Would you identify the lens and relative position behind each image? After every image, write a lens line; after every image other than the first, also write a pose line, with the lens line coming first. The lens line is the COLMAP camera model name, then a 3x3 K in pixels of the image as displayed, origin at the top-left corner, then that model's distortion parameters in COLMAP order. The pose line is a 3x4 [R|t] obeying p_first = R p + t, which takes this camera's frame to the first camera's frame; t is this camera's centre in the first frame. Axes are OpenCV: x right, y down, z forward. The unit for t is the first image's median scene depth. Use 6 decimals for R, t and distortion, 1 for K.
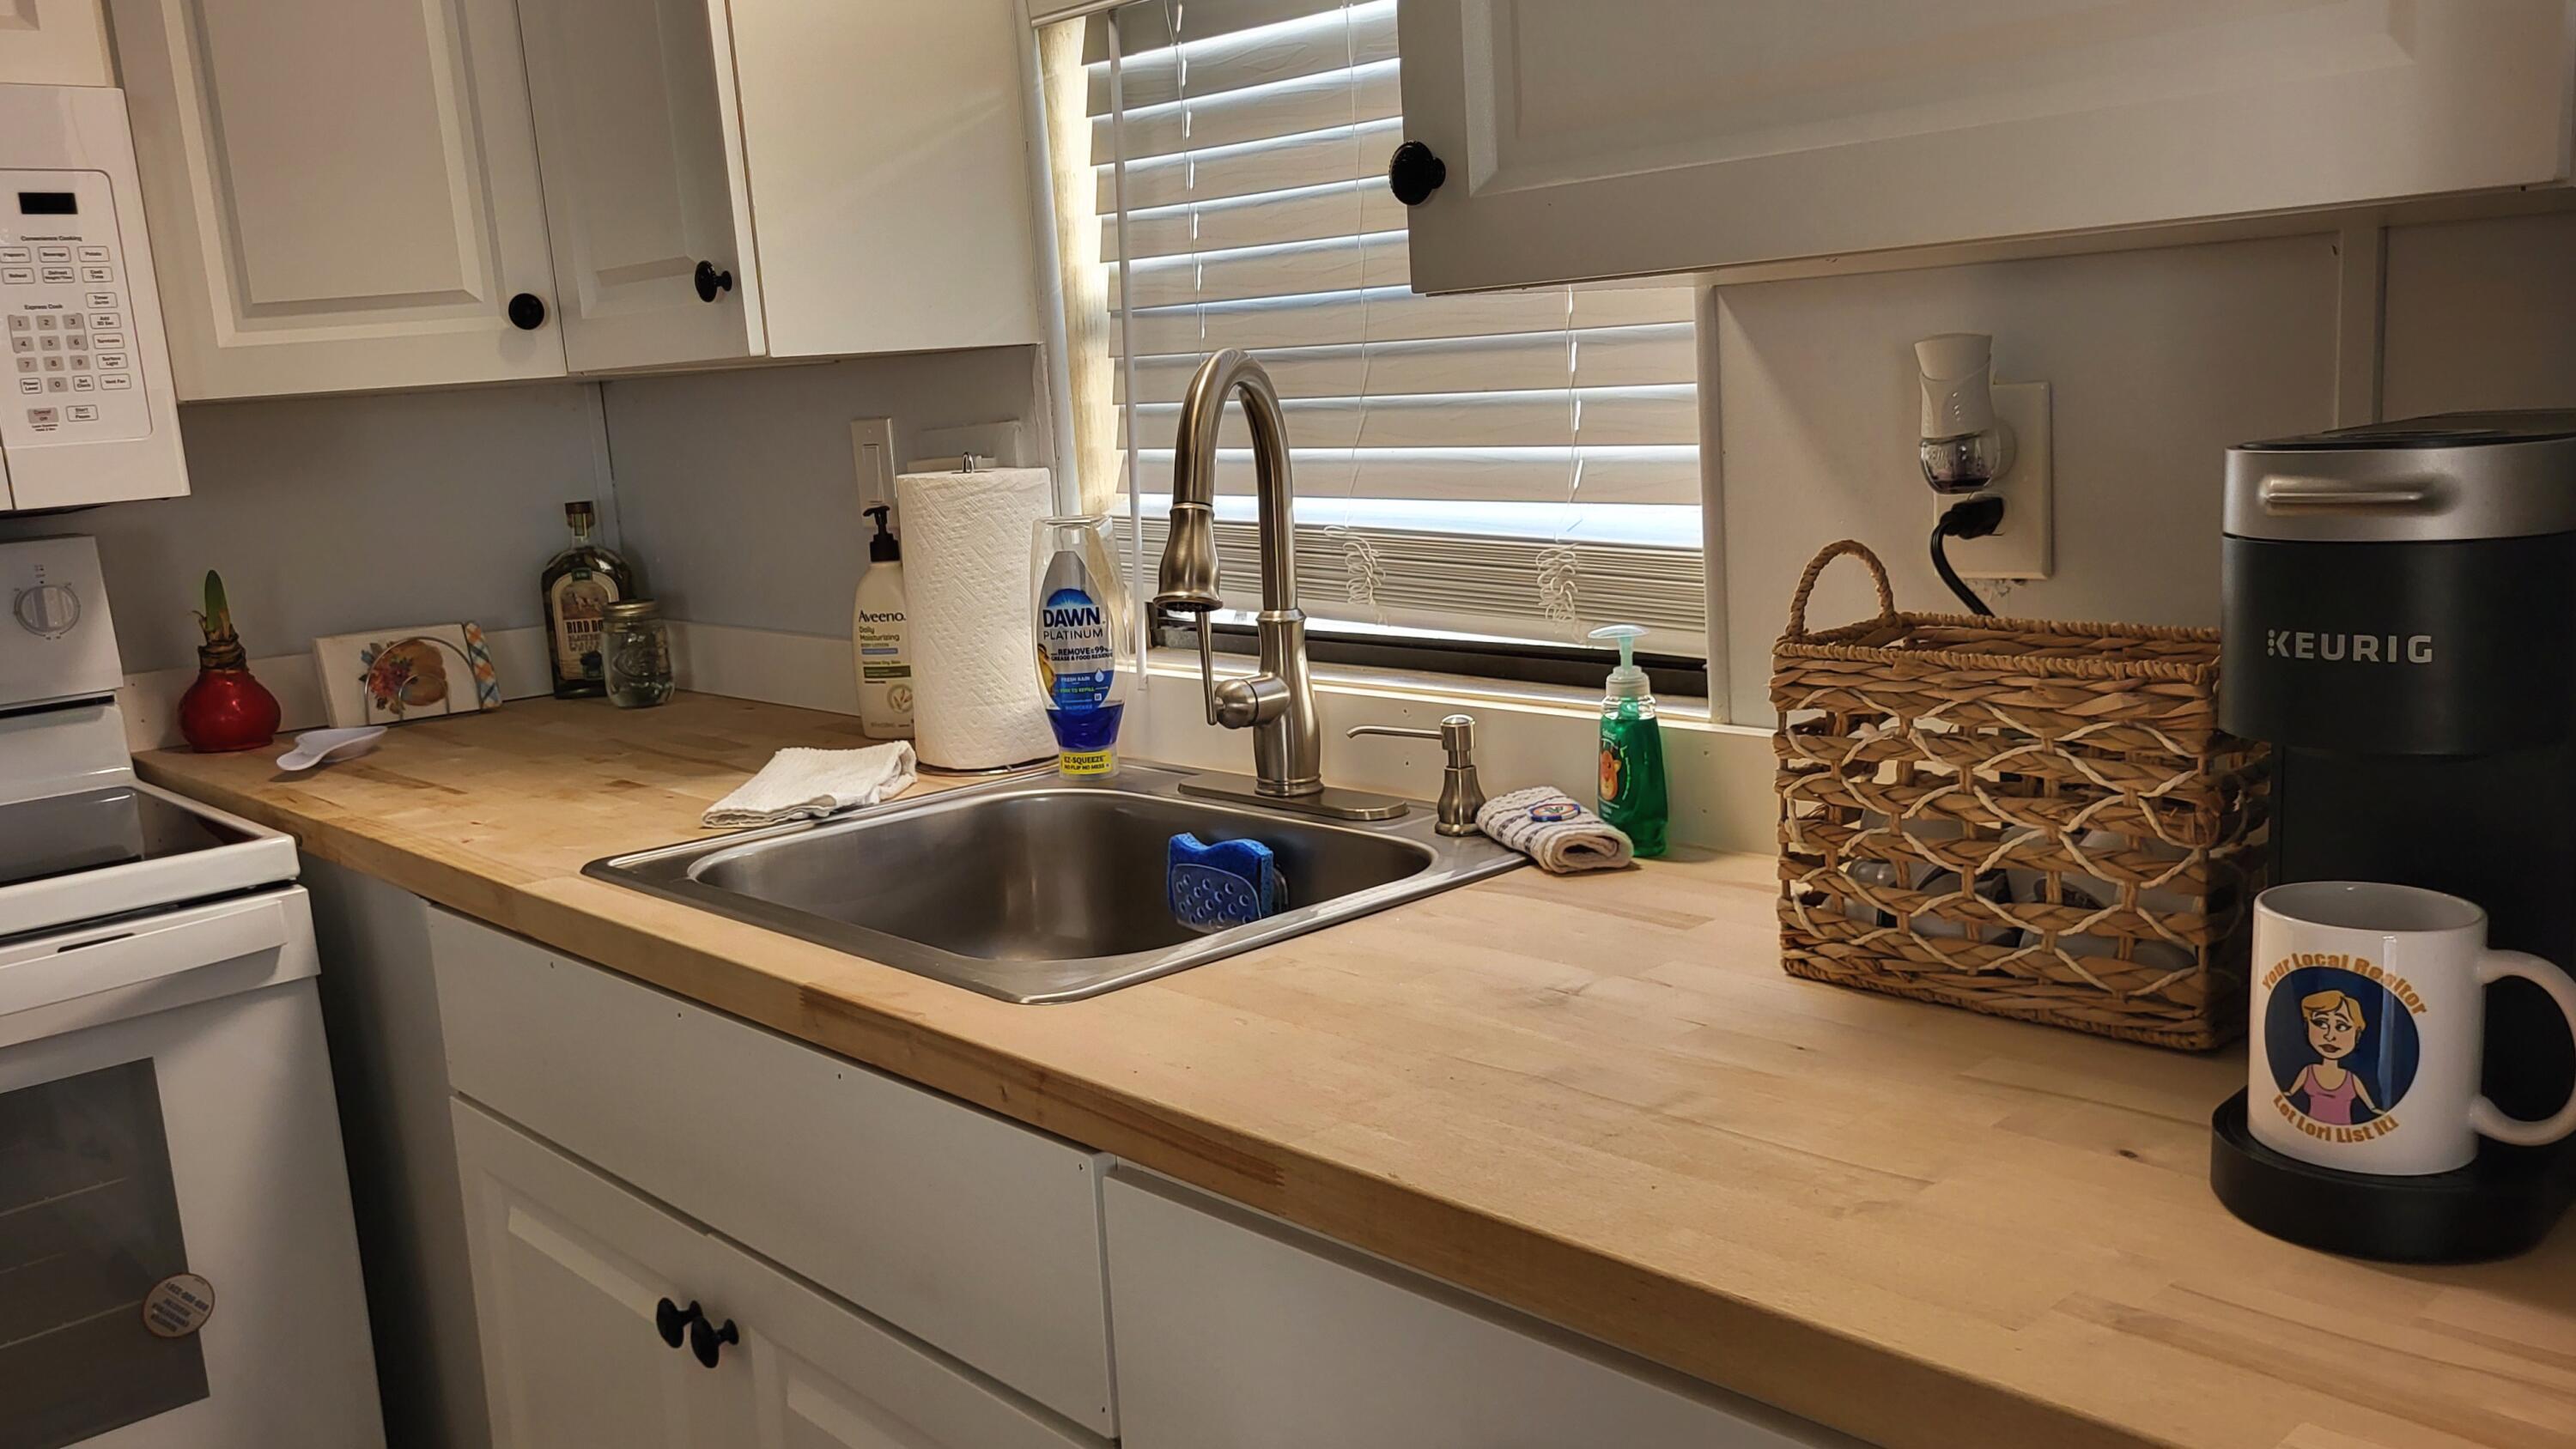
lens RADIAL K [[2058.0, 0, 1288.0], [0, 2058.0, 724.5], [0, 0, 1]] dist [0.023800, 0.006107]
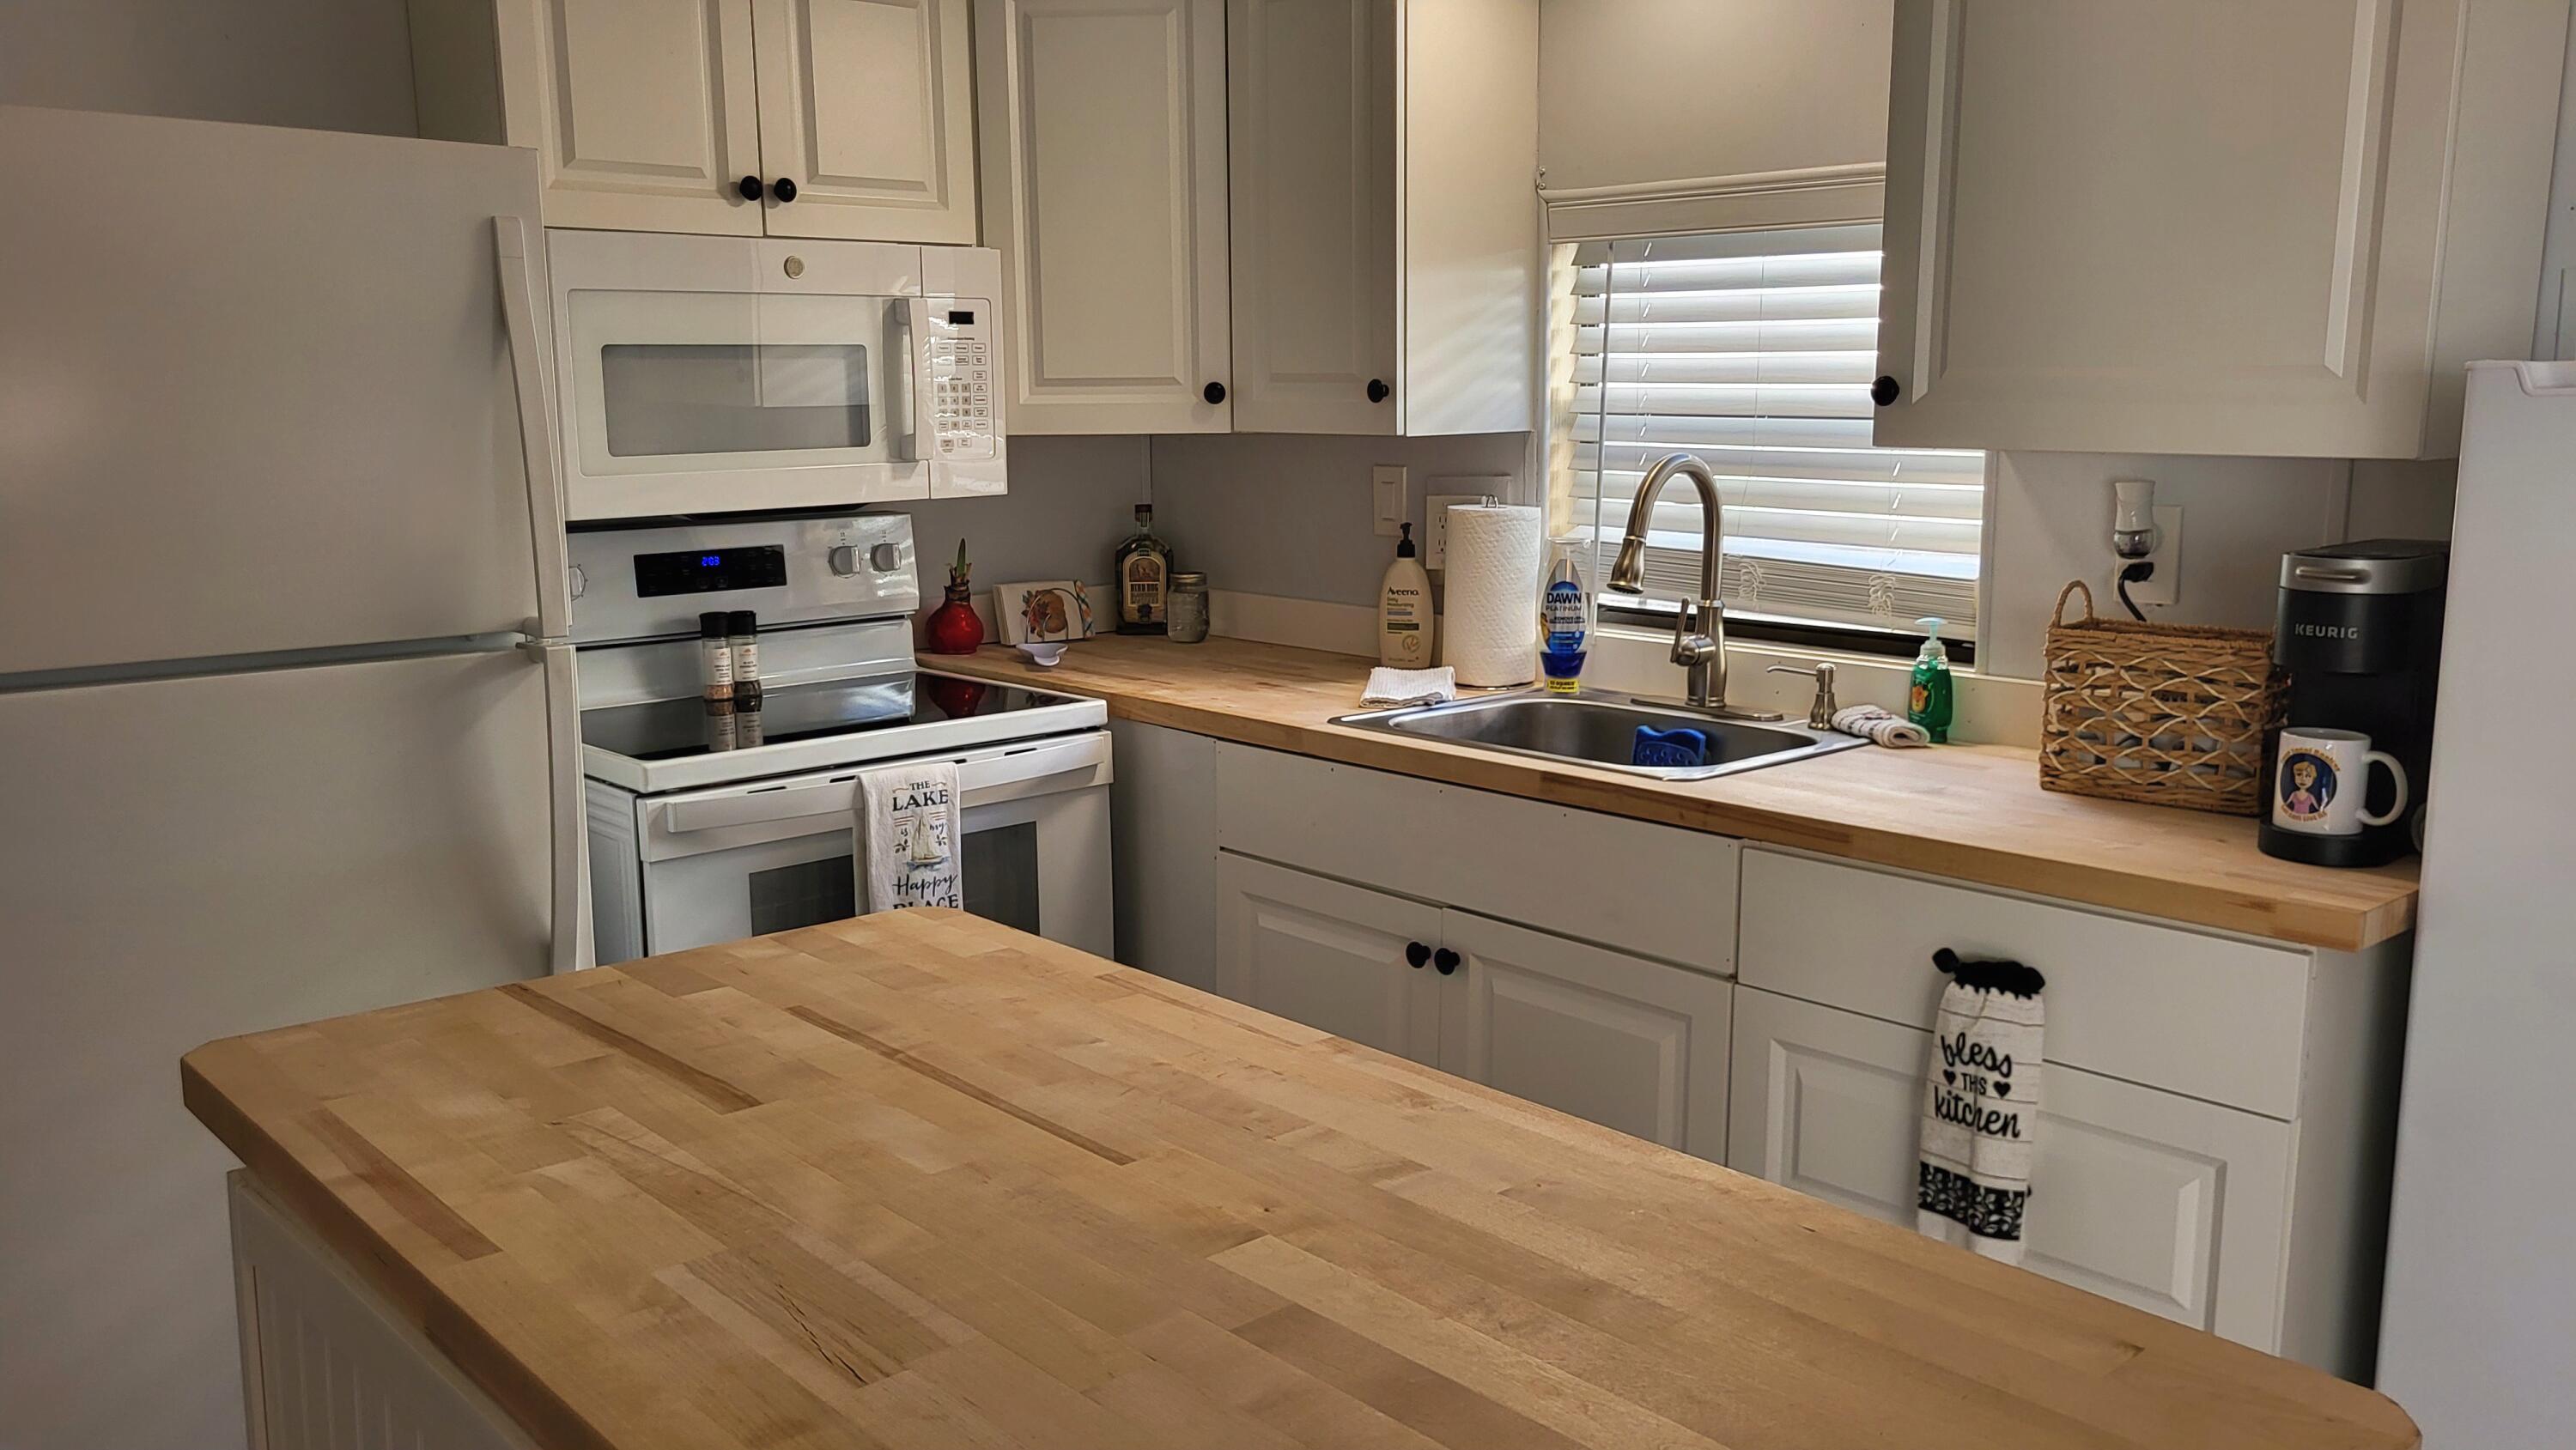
lens RADIAL K [[1953.0, 0, 1288.0], [0, 1953.0, 725.0], [0, 0, 1]] dist [0.030820, -0.000666]
pose [[0.998324, 0.057868, 0.000931, -0.354634], [-0.057871, 0.998320, 0.002977, 0.065358], [-0.000757, -0.003026, 0.999995, -0.657561]]
